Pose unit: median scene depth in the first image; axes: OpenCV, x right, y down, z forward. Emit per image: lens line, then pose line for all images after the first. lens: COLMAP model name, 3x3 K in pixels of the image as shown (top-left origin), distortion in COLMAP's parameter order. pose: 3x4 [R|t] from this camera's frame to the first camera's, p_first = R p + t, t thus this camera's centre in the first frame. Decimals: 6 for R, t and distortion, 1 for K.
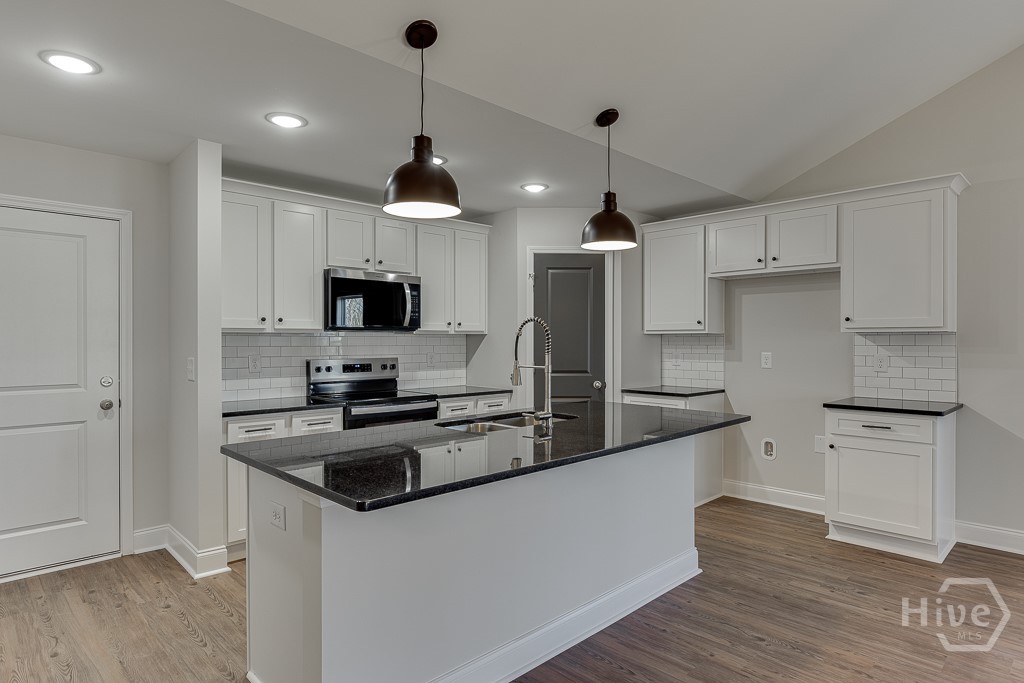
lens RADIAL K [[574.7, 0, 512.0], [0, 574.7, 341.5], [0, 0, 1]] dist [-0.017814, 0.000587]
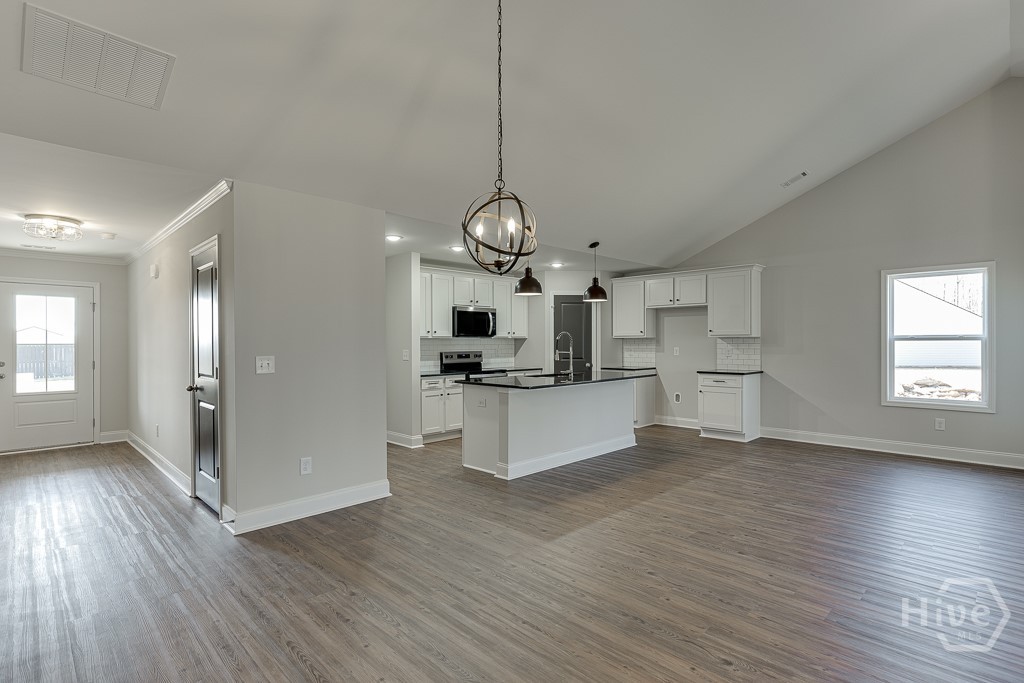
lens RADIAL K [[500.8, 0, 521.3], [0, 500.8, 343.7], [0, 0, 1]] dist [-0.000204, -0.000029]
pose [[0.999553, -0.003380, 0.029689, -0.129092], [0.003320, 0.999992, 0.002075, 0.001010], [-0.029696, -0.001975, 0.999557, -0.690354]]
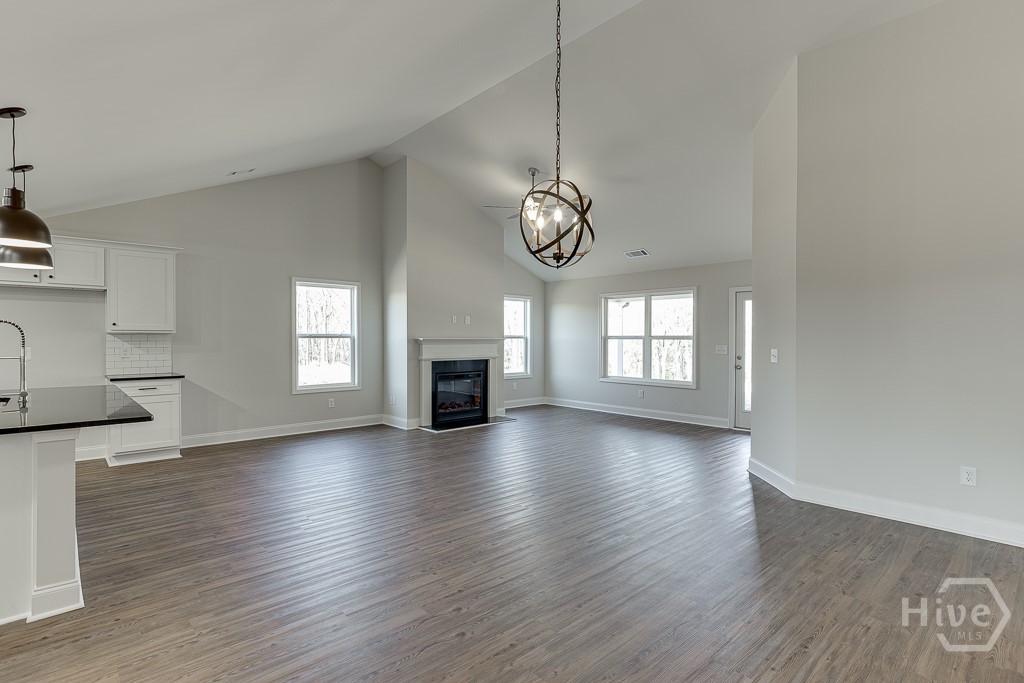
lens RADIAL K [[500.8, 0, 521.3], [0, 500.8, 343.7], [0, 0, 1]] dist [-0.000204, -0.000029]
pose [[0.022434, -0.008812, 0.999709, -0.655857], [-0.000237, 0.999961, 0.008820, 0.001365], [-0.999748, -0.000435, 0.022431, -0.118108]]
